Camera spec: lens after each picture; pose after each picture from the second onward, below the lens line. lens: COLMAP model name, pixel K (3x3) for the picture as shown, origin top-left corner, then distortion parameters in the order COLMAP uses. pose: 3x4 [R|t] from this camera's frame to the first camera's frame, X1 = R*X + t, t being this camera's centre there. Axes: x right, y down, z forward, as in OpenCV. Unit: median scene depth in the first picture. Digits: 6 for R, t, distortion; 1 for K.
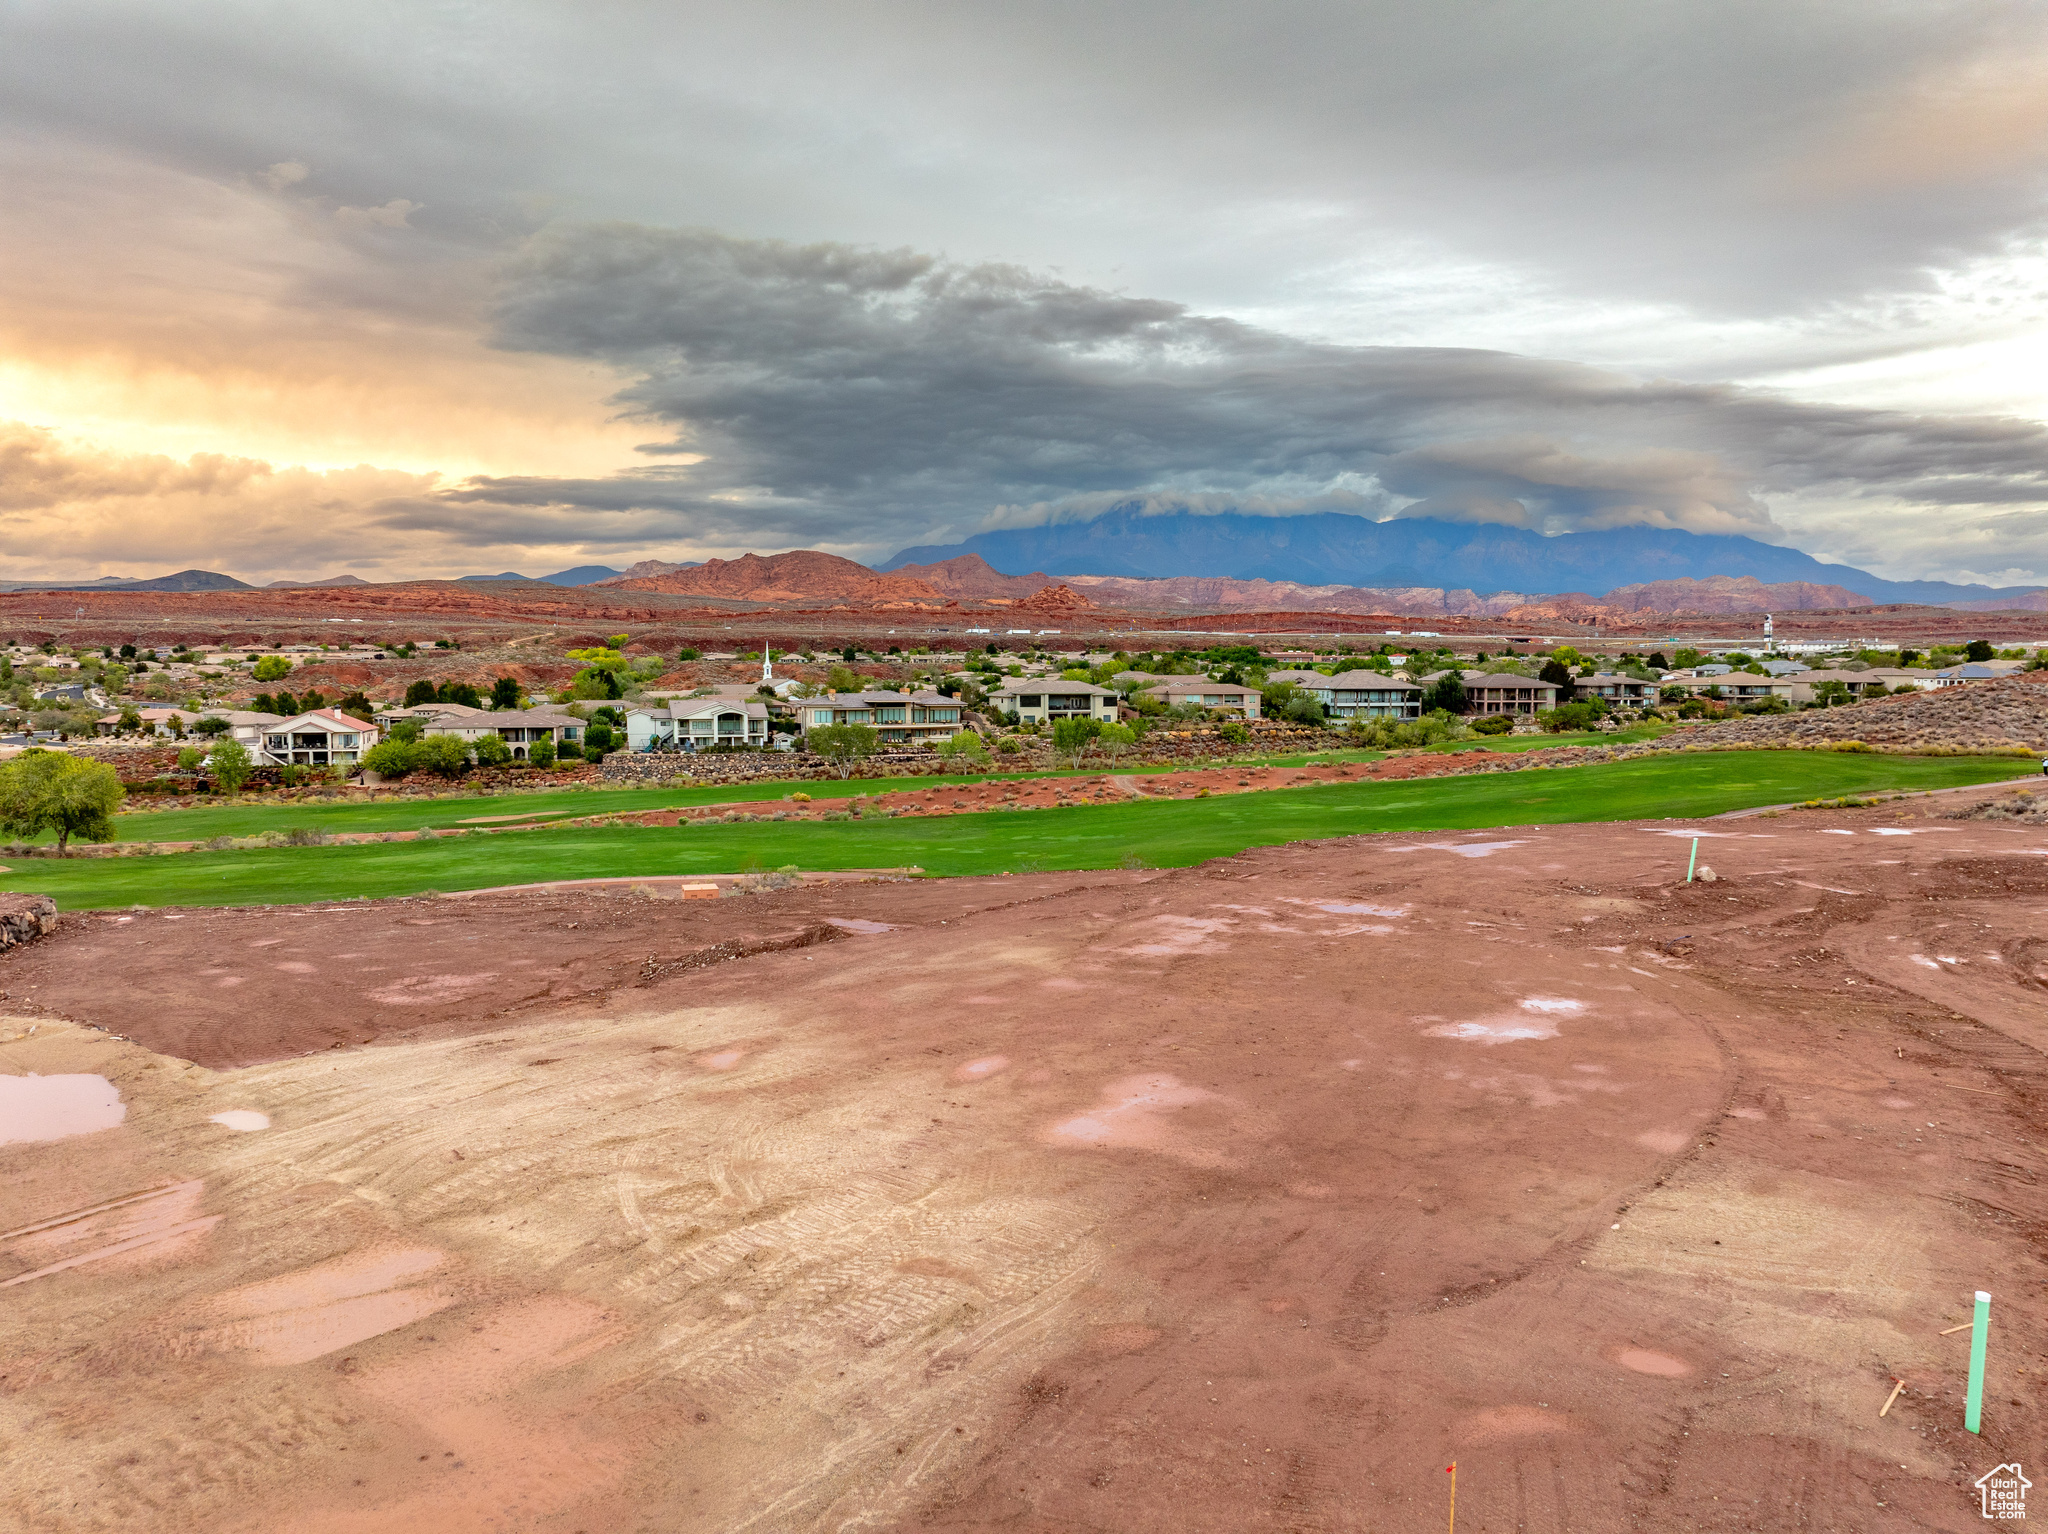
lens RADIAL K [[1444.7, 0, 1028.4], [0, 1444.7, 799.2], [0, 0, 1]] dist [-0.039222, 0.002418]
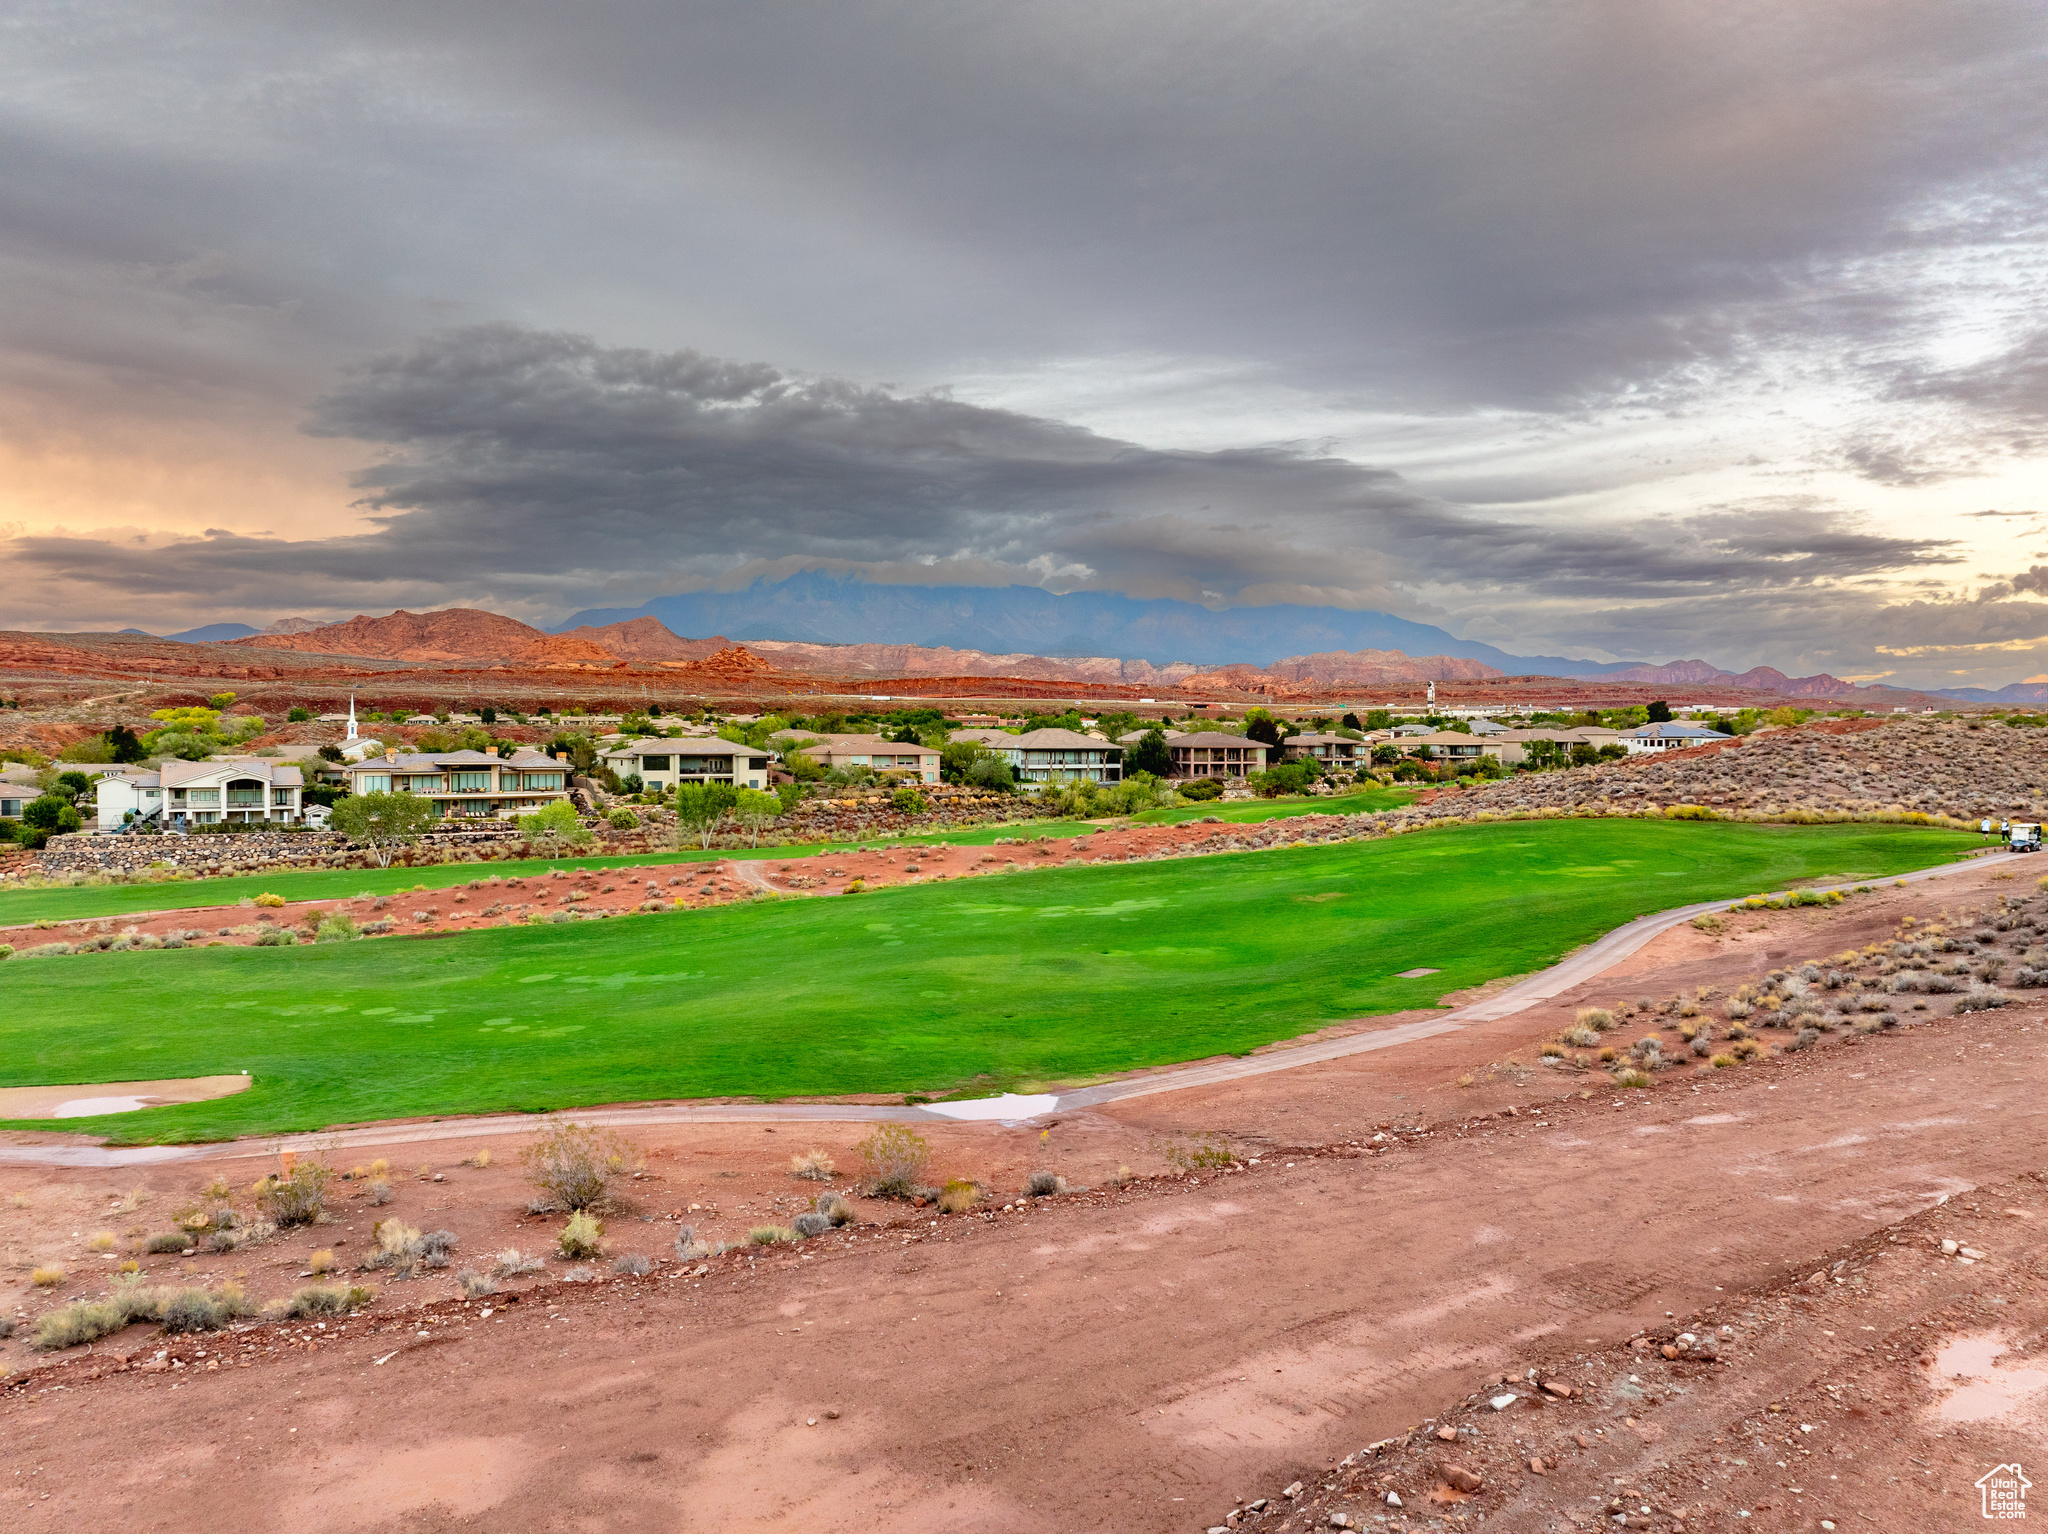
lens RADIAL K [[1444.7, 0, 1033.6], [0, 1444.7, 768.4], [0, 0, 1]] dist [-0.039222, 0.002418]
pose [[0.976075, -0.002477, 0.217419, 0.028963], [0.017182, 0.997687, -0.065767, -0.007679], [-0.216753, 0.067929, 0.973860, 0.154699]]
